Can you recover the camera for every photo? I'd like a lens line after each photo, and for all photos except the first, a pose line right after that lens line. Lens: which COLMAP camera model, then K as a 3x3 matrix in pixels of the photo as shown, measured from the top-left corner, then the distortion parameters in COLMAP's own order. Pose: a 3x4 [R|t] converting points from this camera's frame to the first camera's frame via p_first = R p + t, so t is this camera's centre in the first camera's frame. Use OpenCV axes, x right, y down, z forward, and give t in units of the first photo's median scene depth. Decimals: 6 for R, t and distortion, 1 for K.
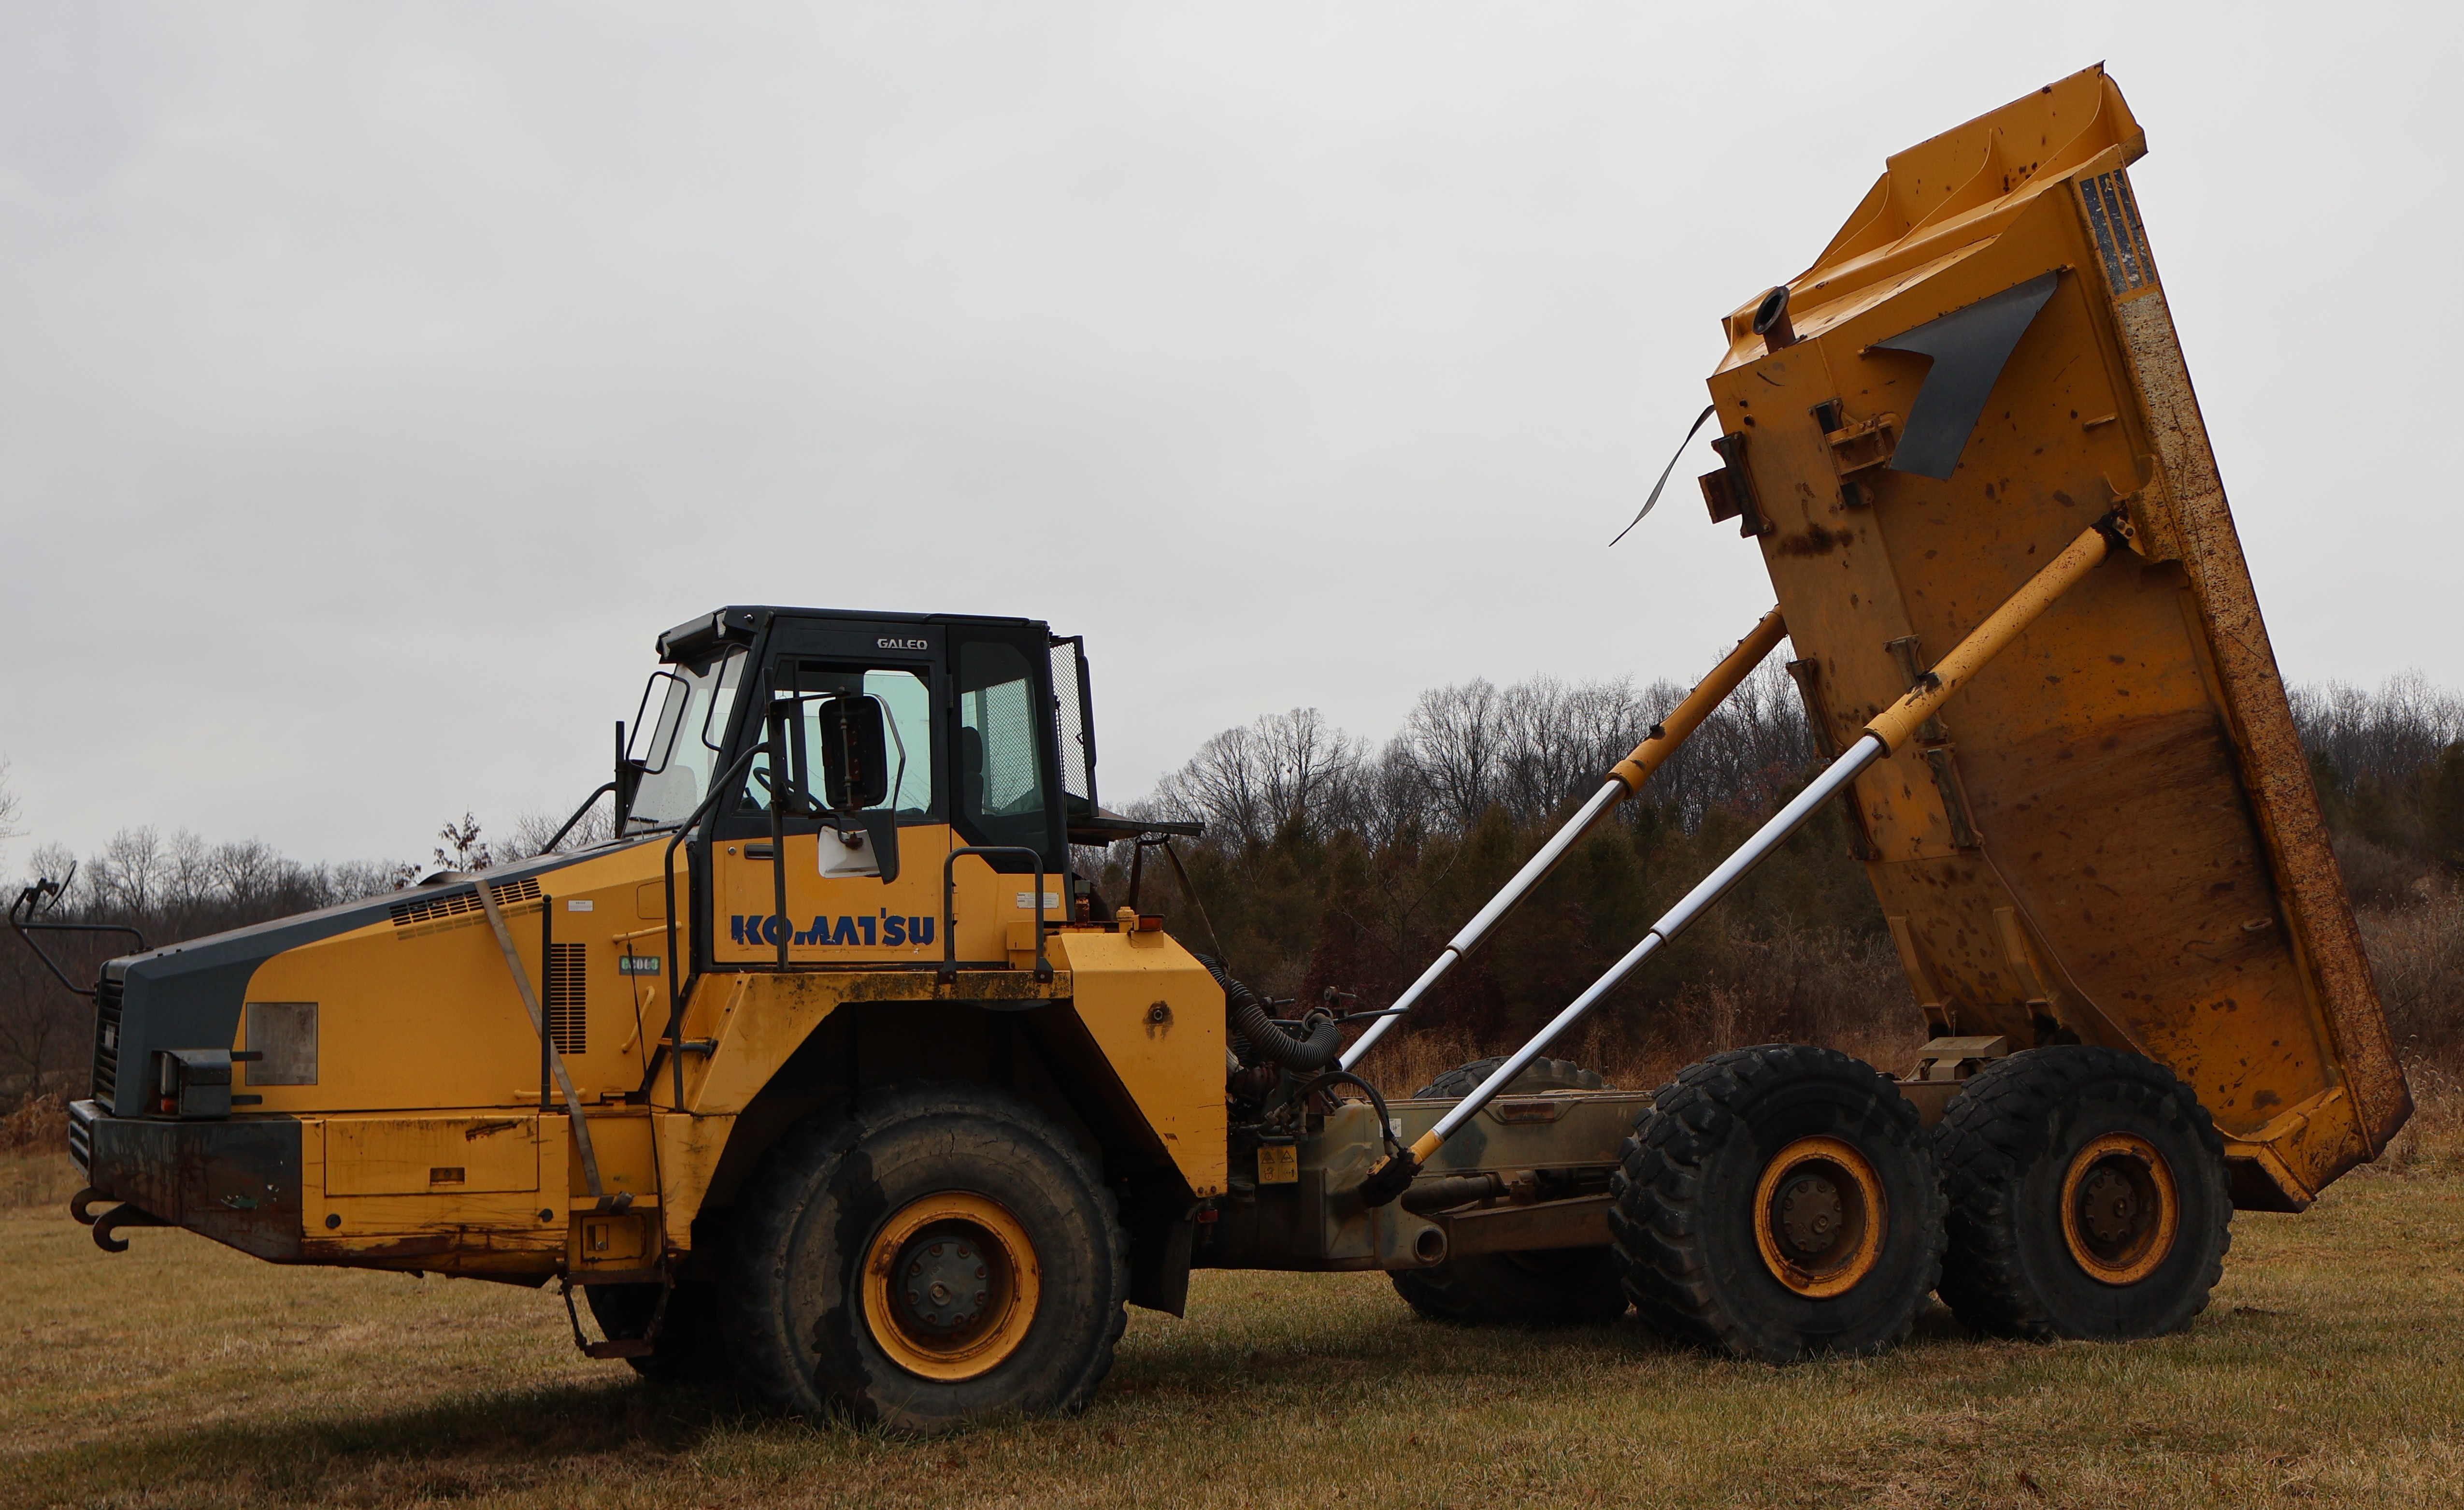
lens RADIAL K [[2872.4, 0, 1232.5], [0, 2872.4, 758.5], [0, 0, 1]] dist [-0.016278, 0.000000]
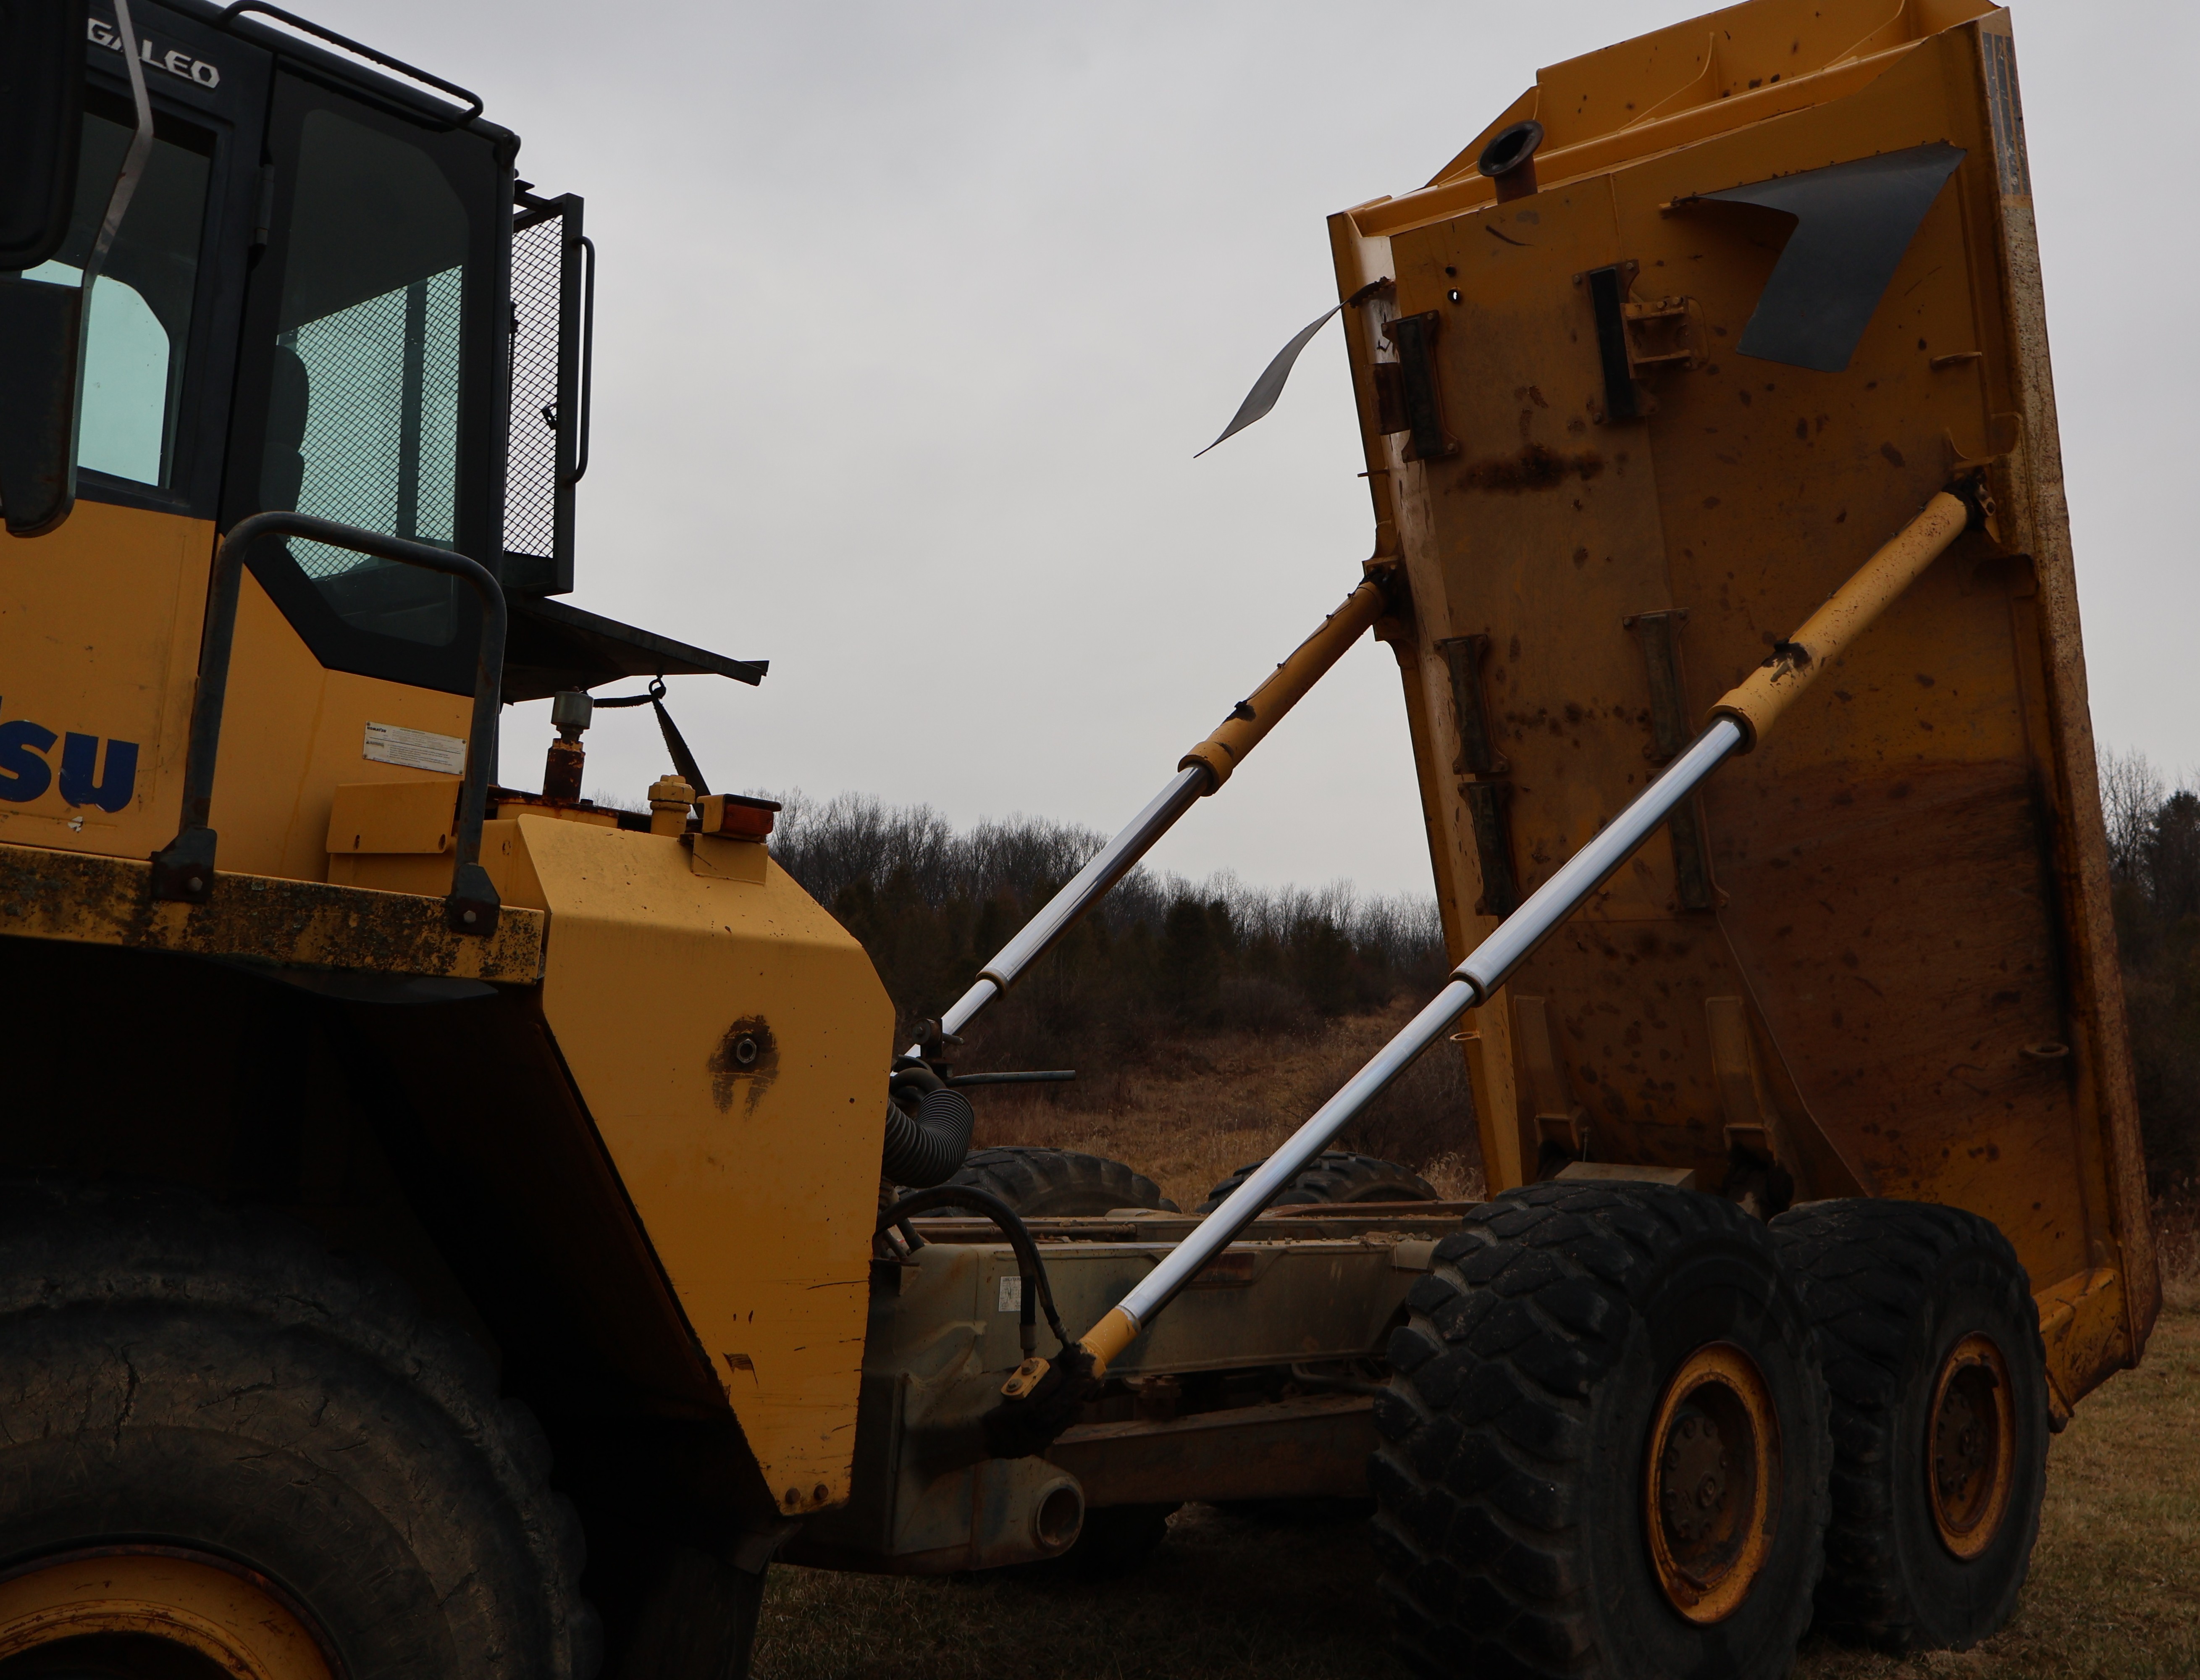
lens RADIAL K [[1877.1, 0, 1099.4], [0, 1877.1, 837.3], [0, 0, 1]] dist [-0.009781, -0.000829]
pose [[0.911519, 0.130246, 0.390088, -0.077791], [-0.117274, 0.991462, -0.057004, 0.062600], [-0.394182, 0.006213, 0.919012, 0.673701]]
